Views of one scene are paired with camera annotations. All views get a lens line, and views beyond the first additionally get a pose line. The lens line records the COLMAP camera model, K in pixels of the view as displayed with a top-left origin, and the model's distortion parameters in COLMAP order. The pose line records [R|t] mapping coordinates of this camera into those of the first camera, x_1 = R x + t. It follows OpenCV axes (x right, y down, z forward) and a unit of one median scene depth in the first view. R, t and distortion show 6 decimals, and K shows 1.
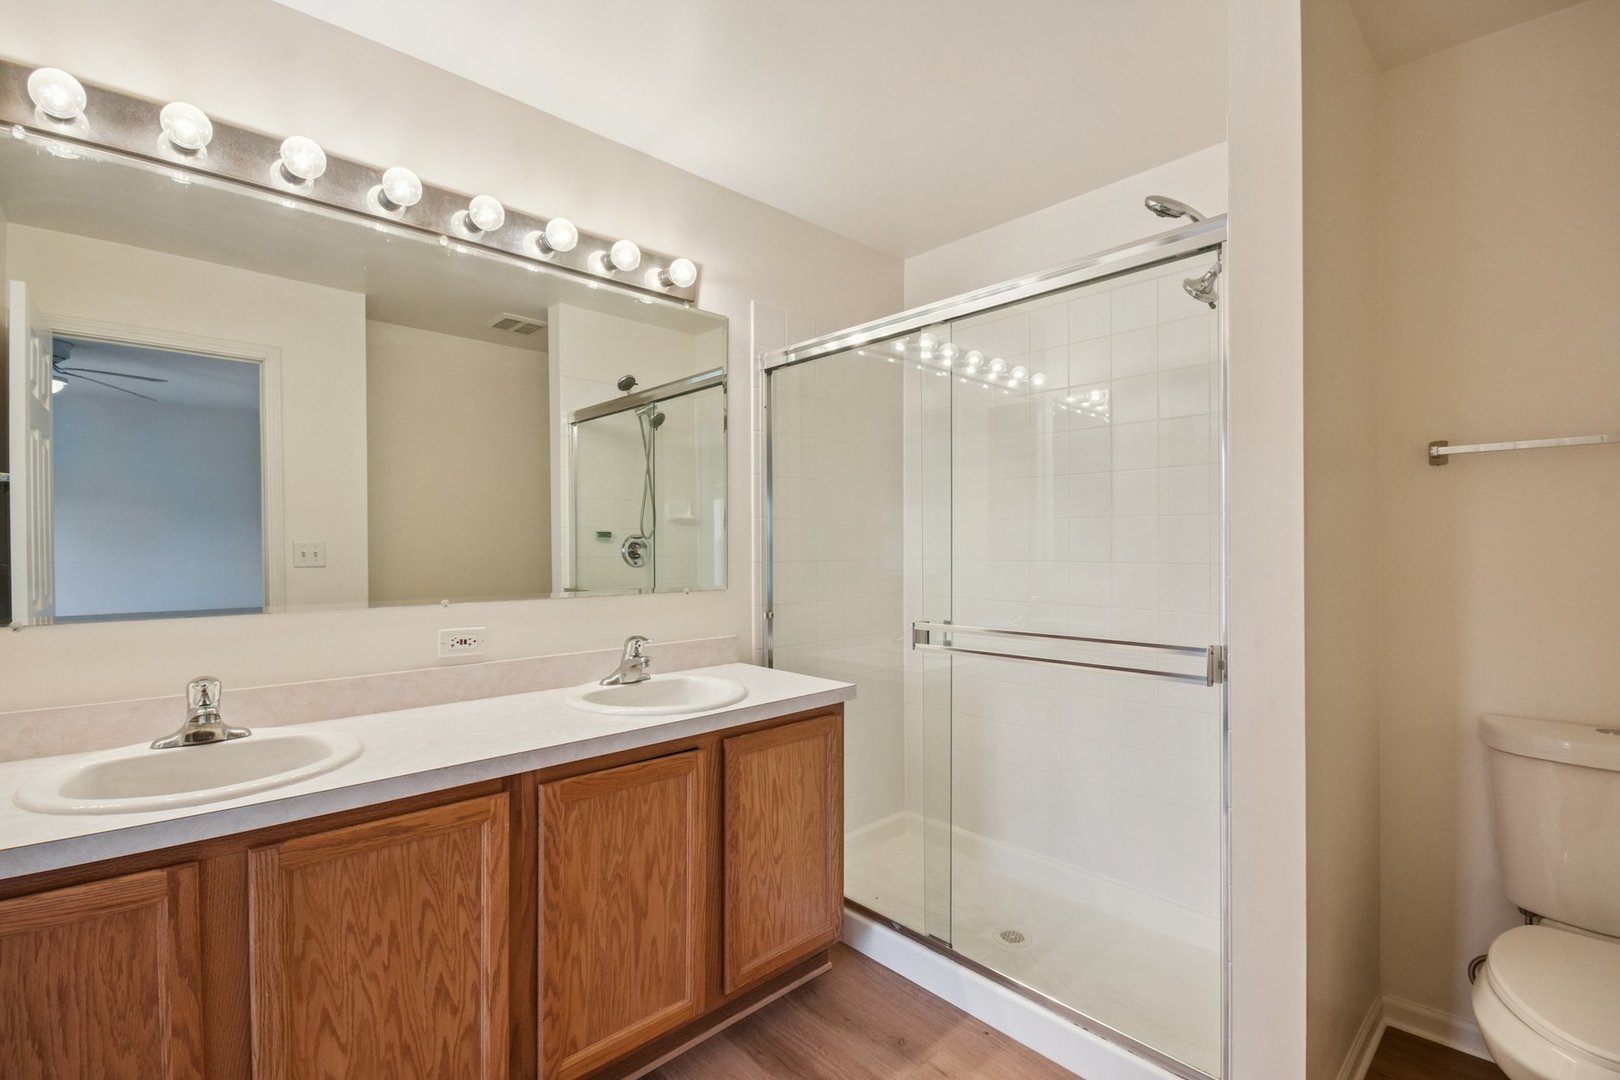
lens RADIAL K [[722.7, 0, 815.0], [0, 722.7, 543.2], [0, 0, 1]] dist [-0.004746, -0.000451]
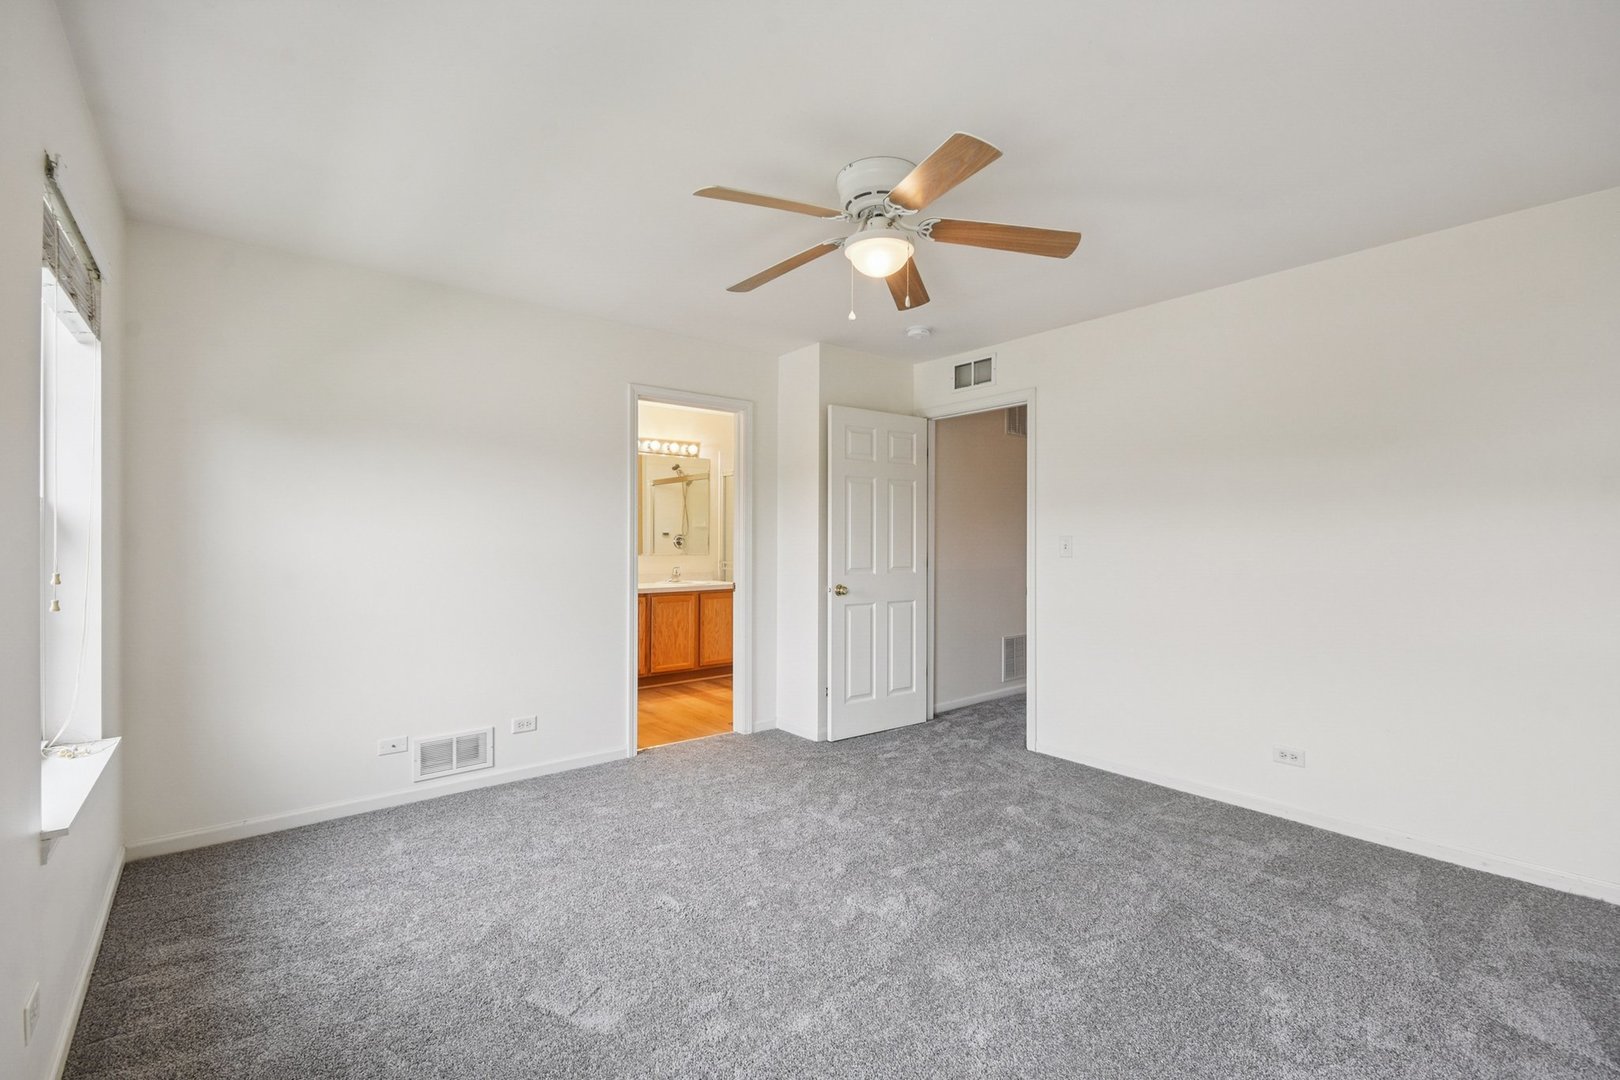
lens RADIAL K [[736.4, 0, 800.5], [0, 736.4, 531.8], [0, 0, 1]] dist [0.037811, -0.000123]
pose [[0.995405, 0.005012, -0.095627, 0.682220], [-0.005700, 0.999960, -0.006918, -0.011469], [0.095589, 0.007431, 0.995393, -2.462644]]
